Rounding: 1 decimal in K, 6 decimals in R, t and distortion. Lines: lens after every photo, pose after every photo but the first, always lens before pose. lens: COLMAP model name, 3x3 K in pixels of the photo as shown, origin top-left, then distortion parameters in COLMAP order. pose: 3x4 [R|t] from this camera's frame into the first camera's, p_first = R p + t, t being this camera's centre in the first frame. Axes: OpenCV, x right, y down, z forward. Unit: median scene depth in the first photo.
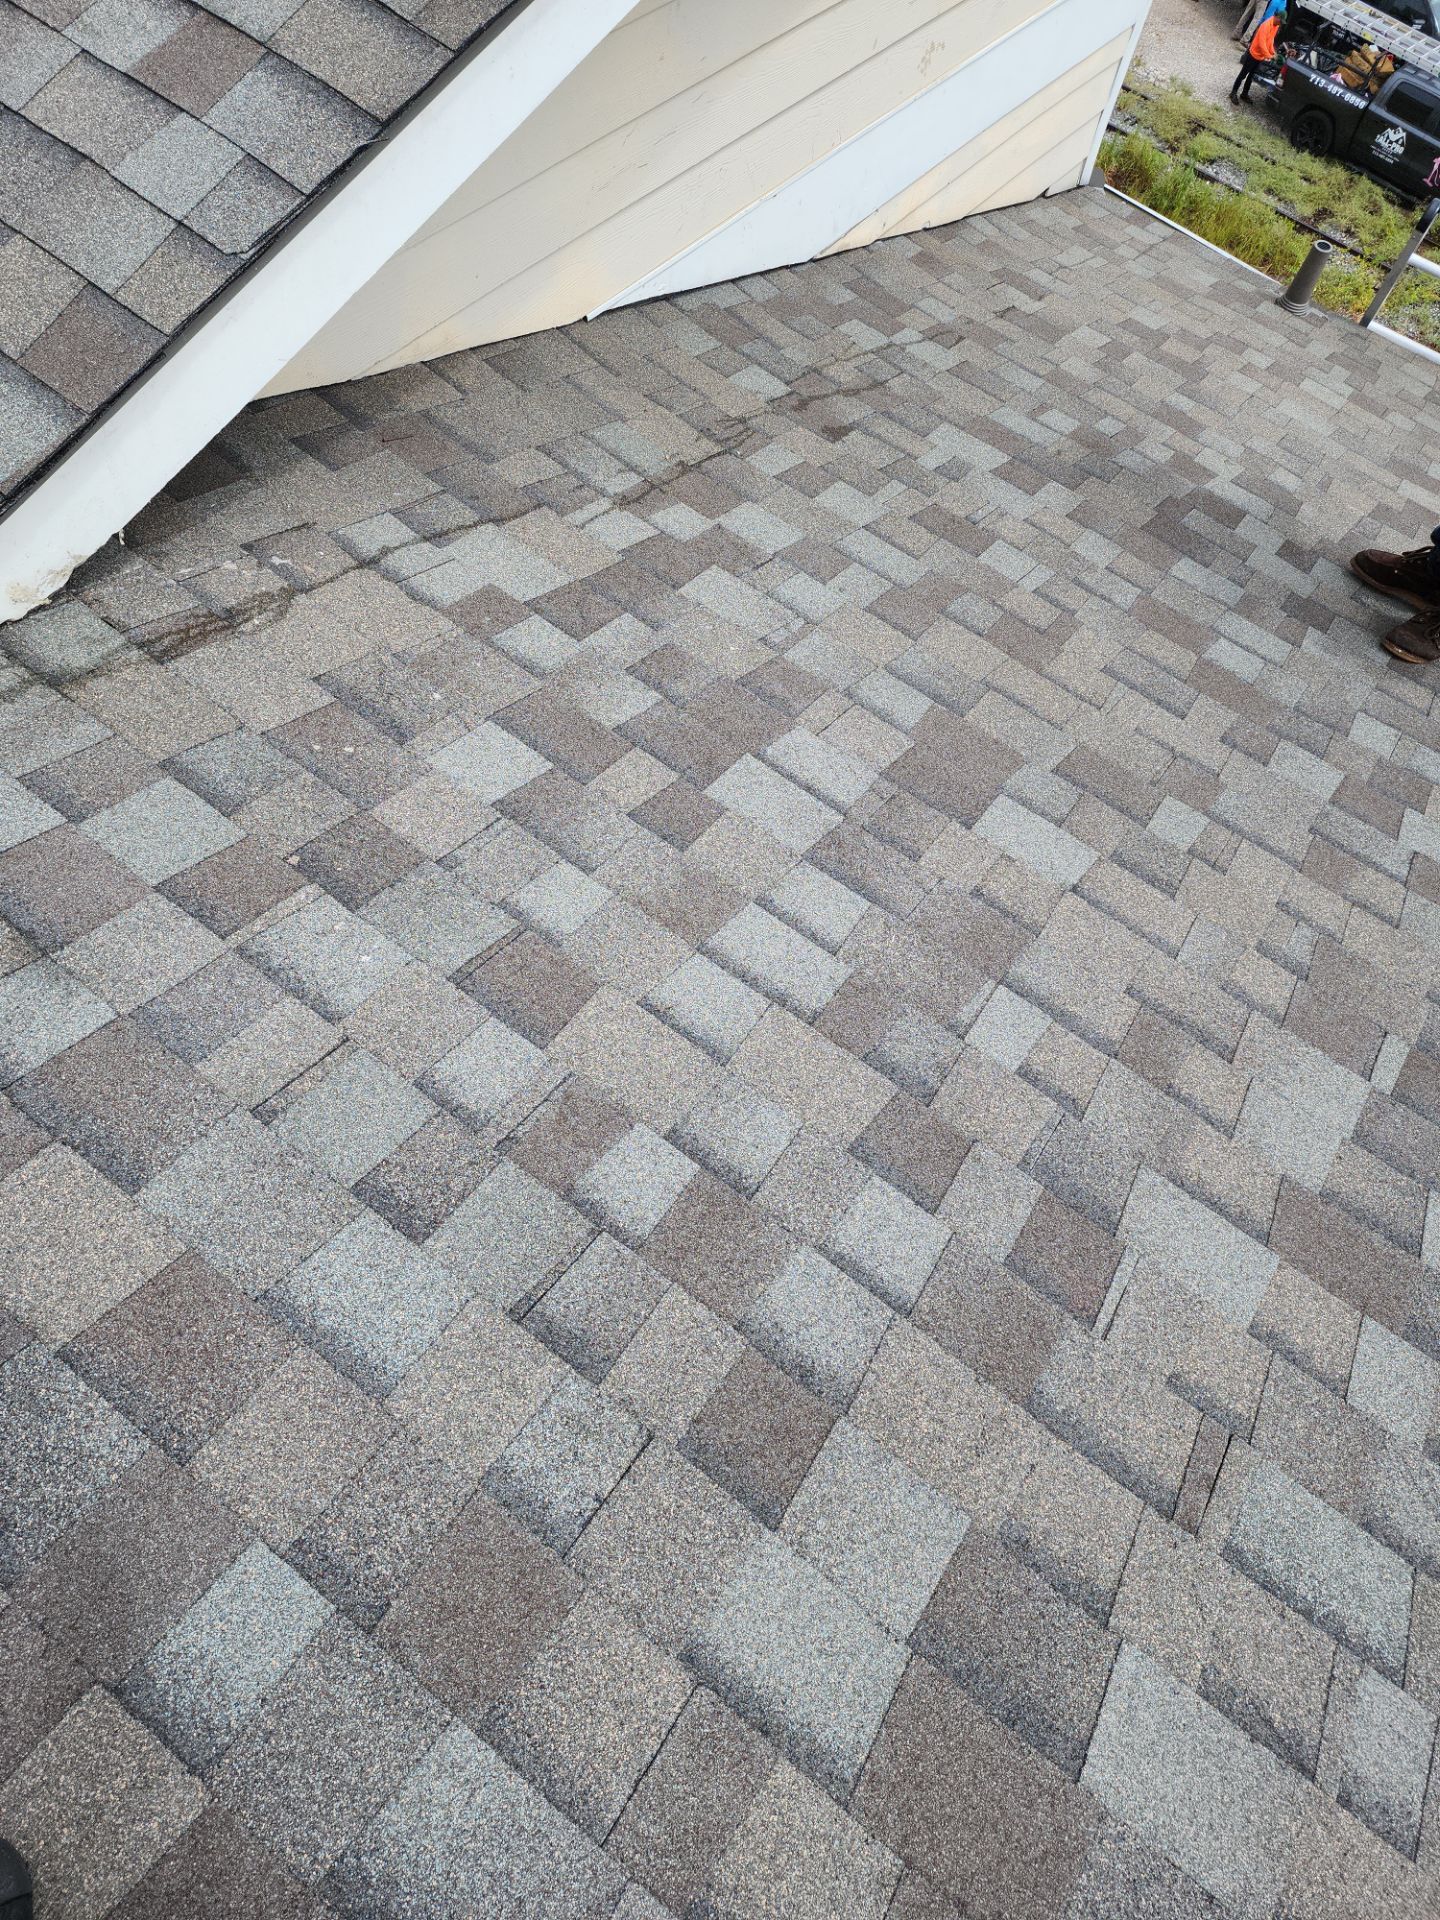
lens RADIAL K [[1277.1, 0, 695.2], [0, 1277.1, 949.2], [0, 0, 1]] dist [0.066447, -0.046058]
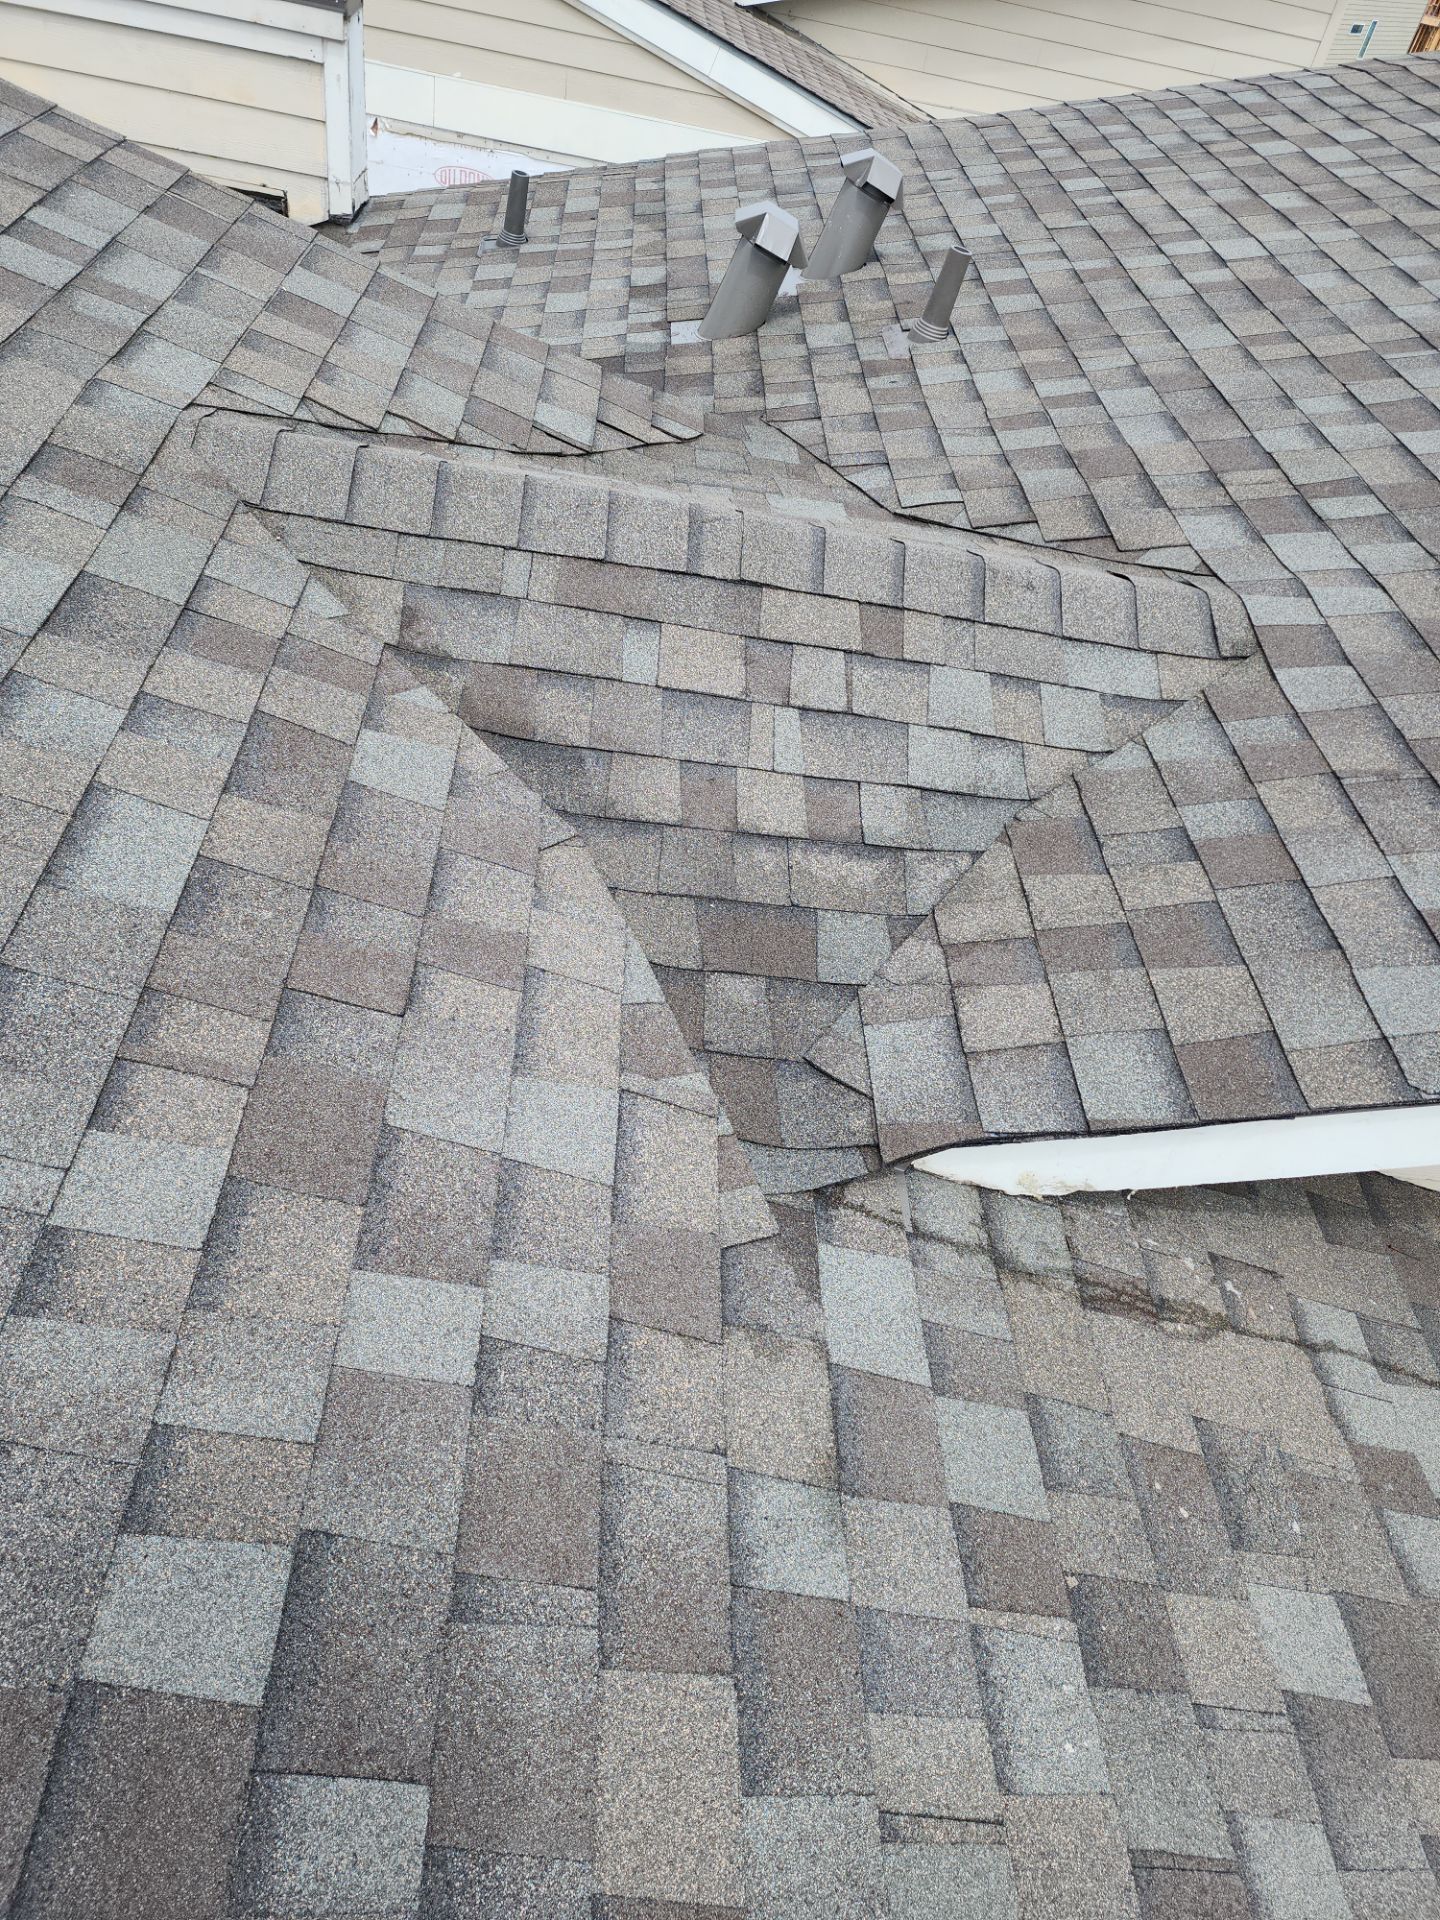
lens RADIAL K [[1269.0, 0, 735.9], [0, 1269.0, 978.5], [0, 0, 1]] dist [0.085861, -0.069609]
pose [[0.635854, 0.530485, -0.560603, -0.157211], [-0.710529, 0.685980, -0.156779, -0.044469], [0.301394, 0.498013, 0.813108, -0.041201]]
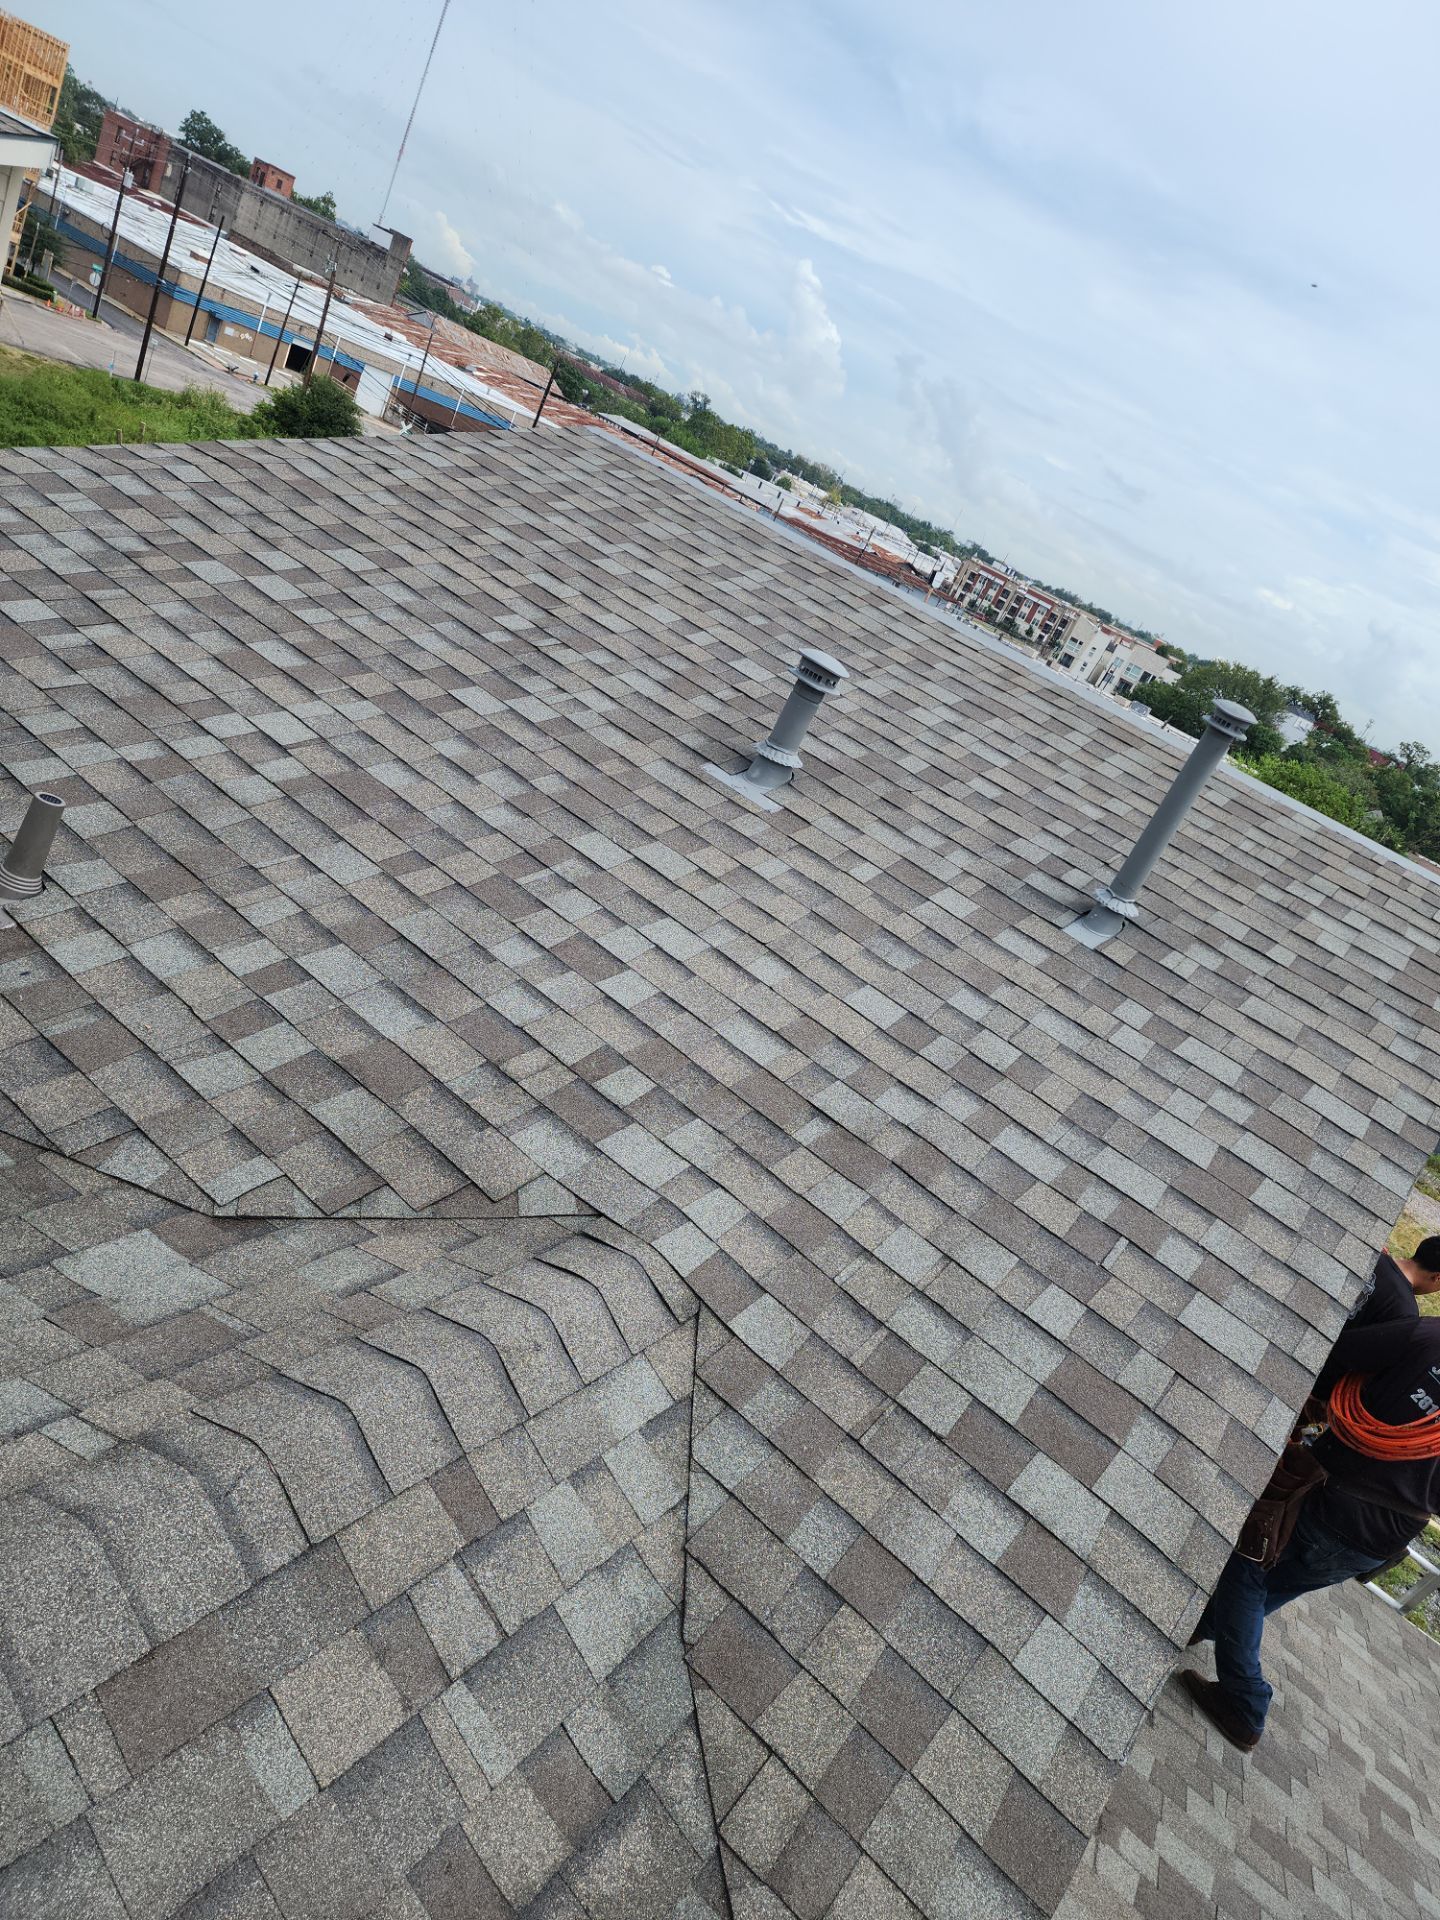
lens RADIAL K [[1269.0, 0, 735.9], [0, 1269.0, 966.5], [0, 0, 1]] dist [0.085861, -0.069609]
pose [[0.948528, 0.265434, 0.172743, -1.078809], [-0.112488, 0.792267, -0.599716, -0.319758], [-0.296043, 0.549415, 0.781346, -0.319349]]
